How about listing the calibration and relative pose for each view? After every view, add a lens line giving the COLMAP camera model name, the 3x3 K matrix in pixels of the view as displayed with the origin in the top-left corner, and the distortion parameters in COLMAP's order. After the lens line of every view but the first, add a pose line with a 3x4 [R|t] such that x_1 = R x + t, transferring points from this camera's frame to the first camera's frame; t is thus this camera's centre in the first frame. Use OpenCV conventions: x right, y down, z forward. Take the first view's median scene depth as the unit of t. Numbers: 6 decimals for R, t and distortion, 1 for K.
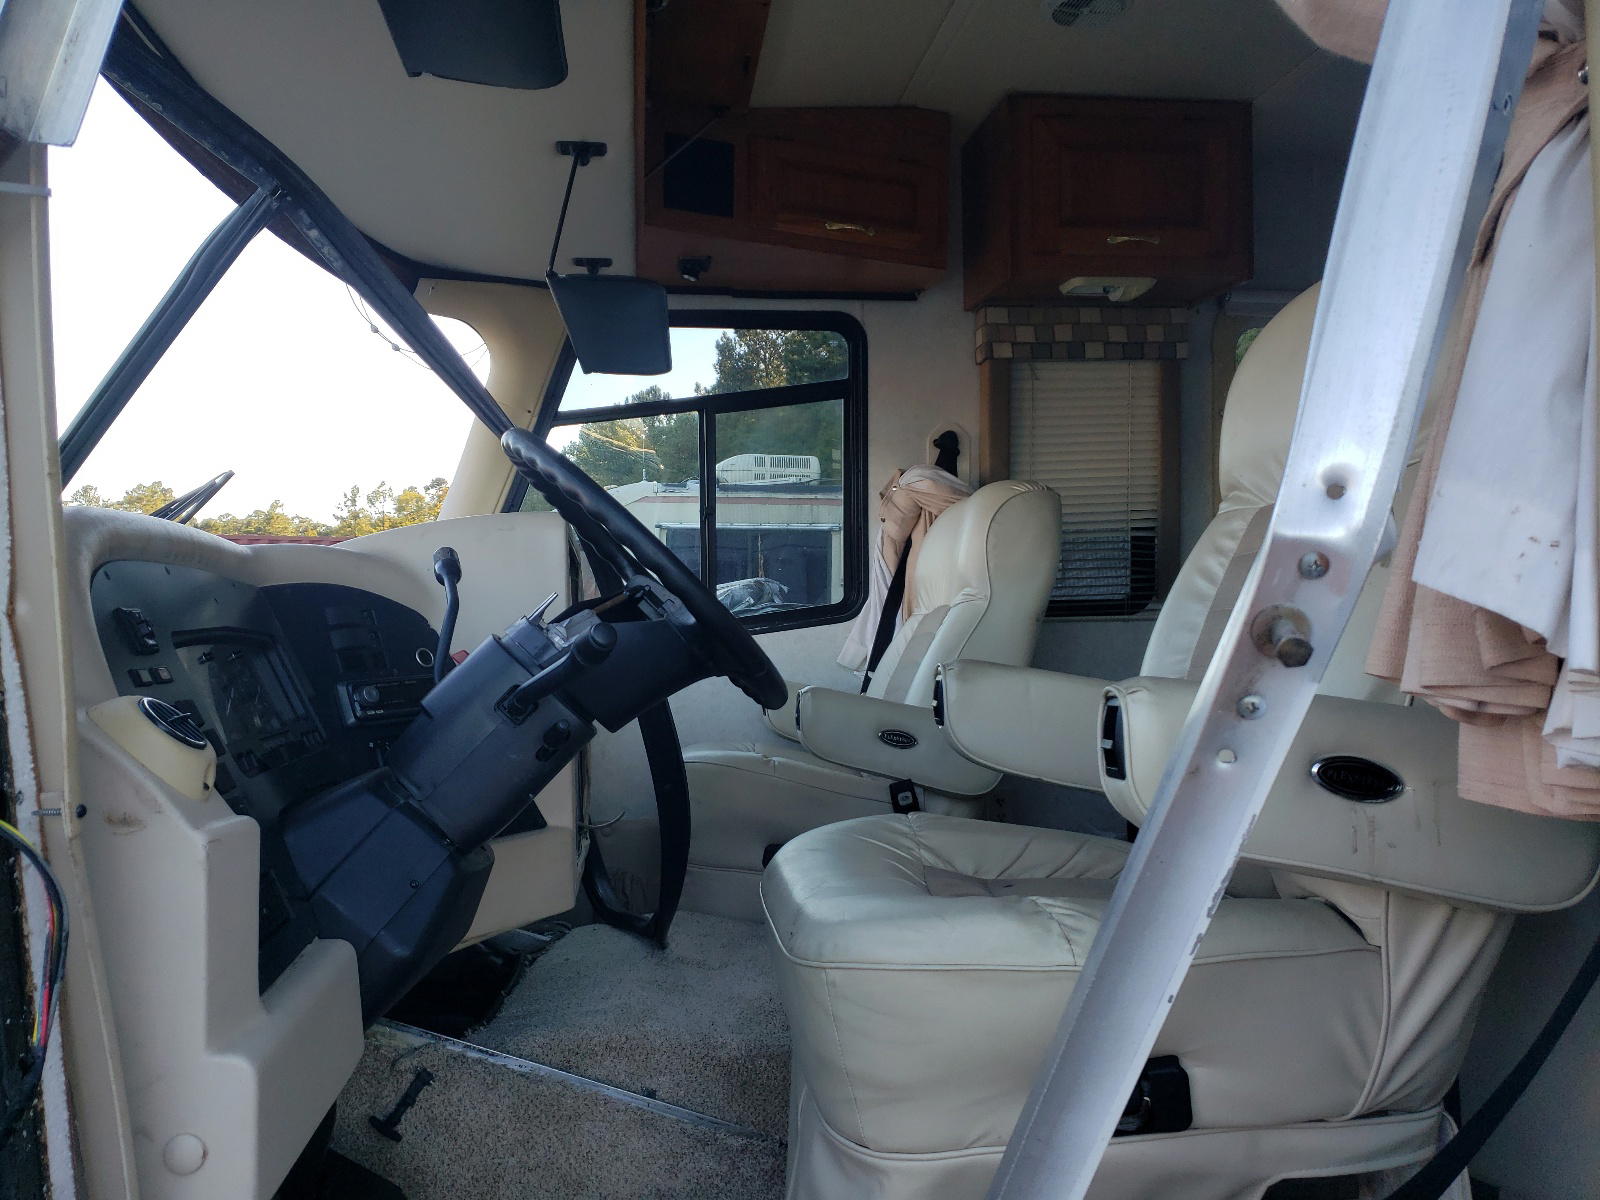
lens RADIAL K [[1223.0, 0, 800.0], [0, 1223.0, 600.0], [0, 0, 1]] dist [0.046515, -0.048302]
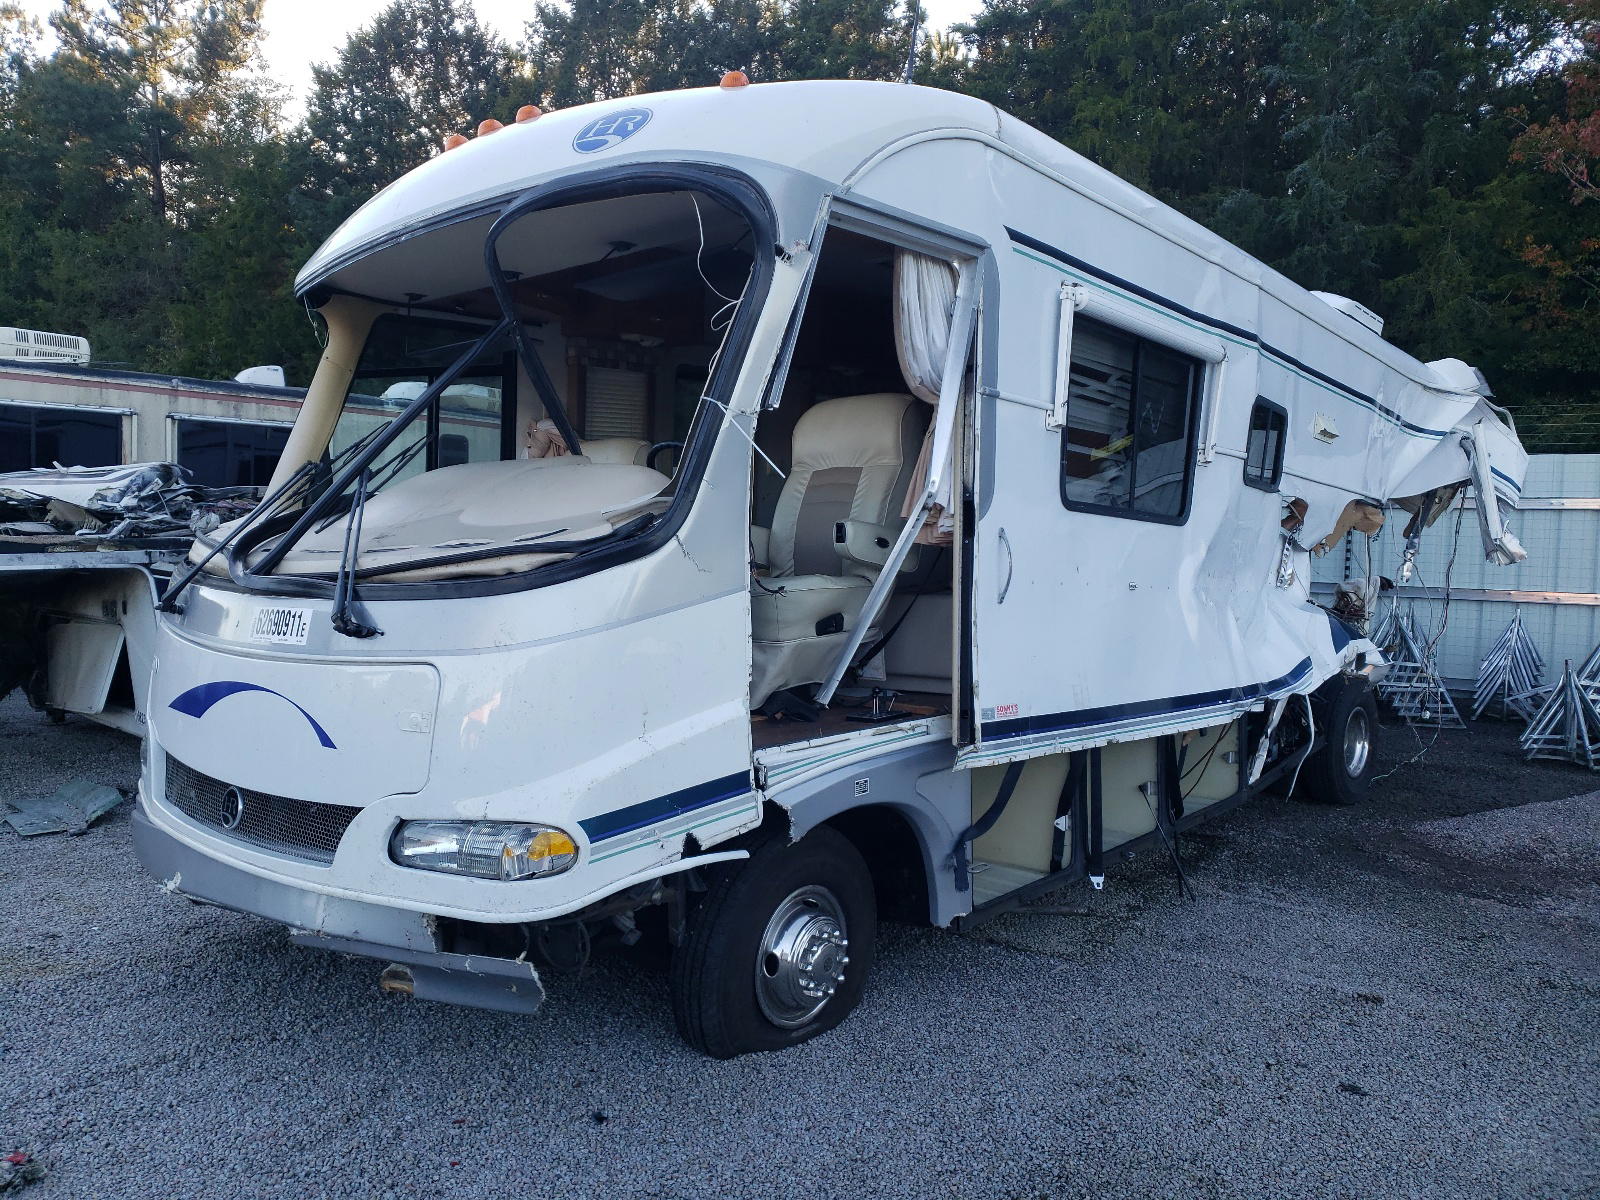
lens RADIAL K [[1223.0, 0, 800.0], [0, 1223.0, 600.0], [0, 0, 1]] dist [0.046515, -0.048302]
pose [[0.741916, -0.018103, 0.670248, -0.850745], [-0.038865, 0.996794, 0.069943, 0.018516], [-0.669365, -0.077940, 0.738834, -0.638694]]
